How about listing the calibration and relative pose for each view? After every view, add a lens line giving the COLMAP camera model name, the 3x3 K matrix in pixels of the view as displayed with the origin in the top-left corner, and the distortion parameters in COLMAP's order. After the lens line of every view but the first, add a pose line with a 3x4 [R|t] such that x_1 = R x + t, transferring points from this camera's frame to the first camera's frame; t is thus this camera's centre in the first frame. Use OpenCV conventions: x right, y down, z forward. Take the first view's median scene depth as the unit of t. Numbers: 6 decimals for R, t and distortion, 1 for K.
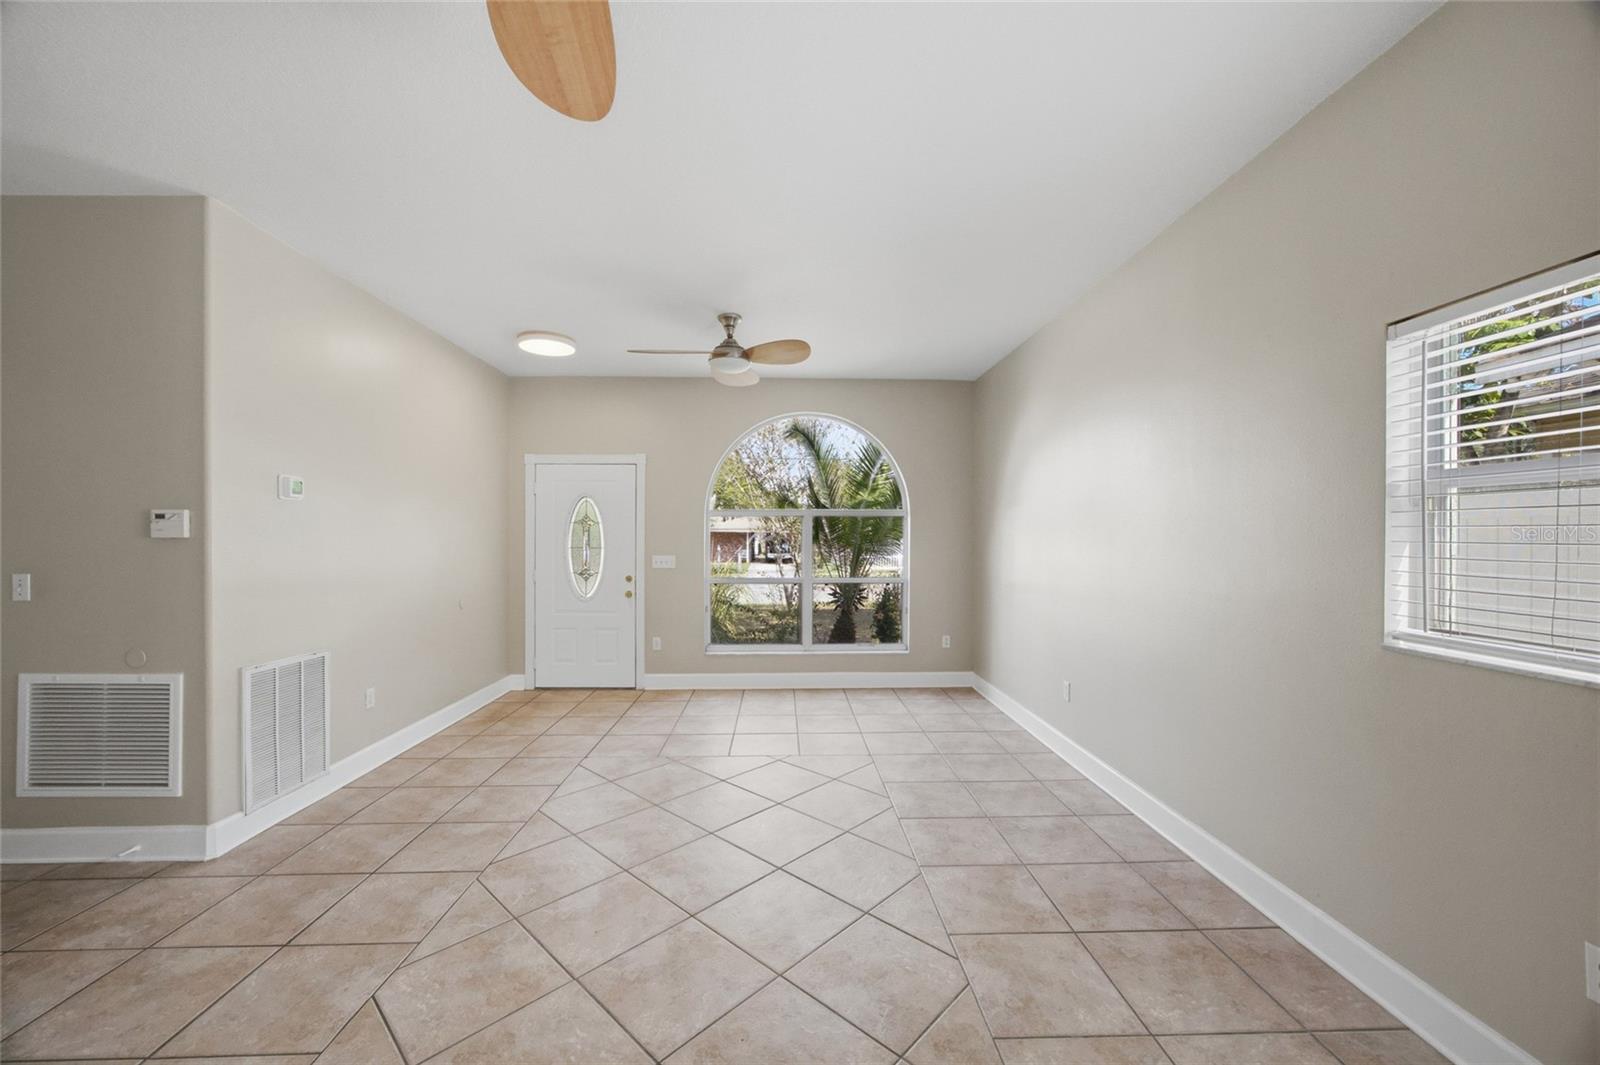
lens RADIAL K [[621.1, 0, 800.0], [0, 621.1, 532.5], [0, 0, 1]] dist [-0.033815, 0.013595]
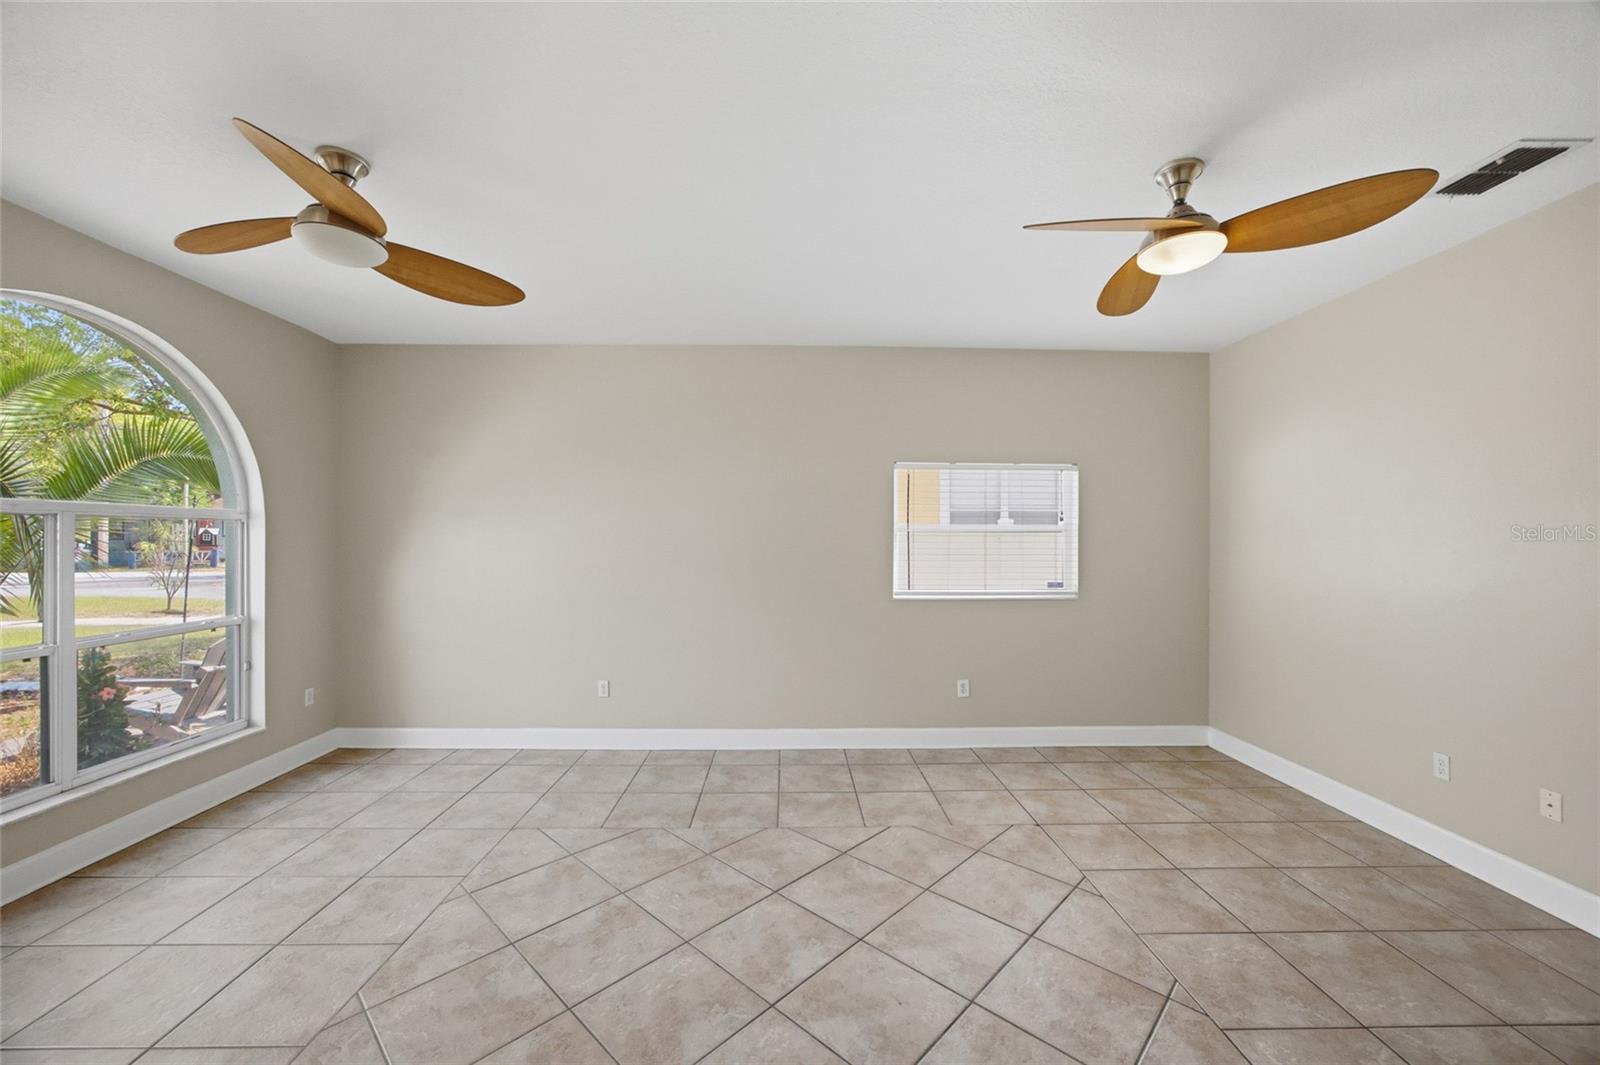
lens RADIAL K [[621.1, 0, 800.0], [0, 621.1, 532.5], [0, 0, 1]] dist [-0.033815, 0.013595]
pose [[0.011089, 0.008165, 0.999905, -1.057585], [-0.011743, 0.999899, -0.008034, -0.034842], [-0.999870, -0.011653, 0.011183, 0.968825]]
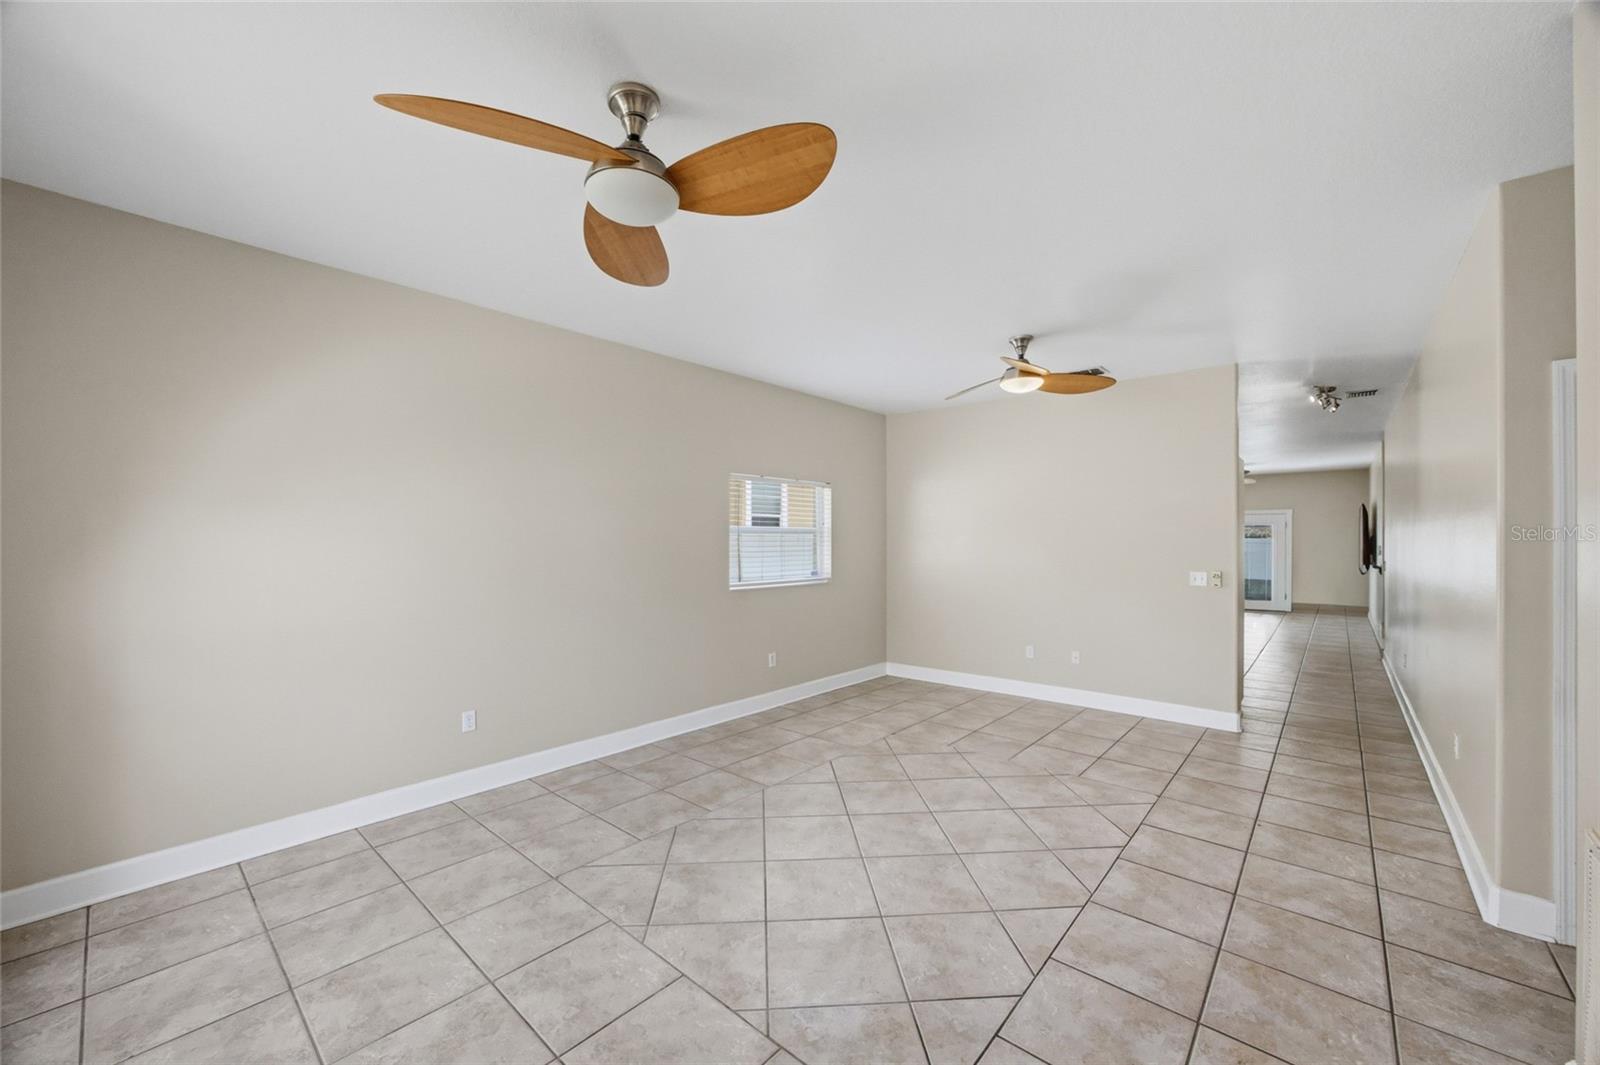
lens RADIAL K [[621.1, 0, 800.0], [0, 621.1, 532.5], [0, 0, 1]] dist [-0.033815, 0.013595]
pose [[-0.731843, 0.007020, 0.681437, -0.853869], [-0.008084, 0.999787, -0.018982, -0.018657], [-0.681425, -0.019401, -0.731631, 2.051942]]
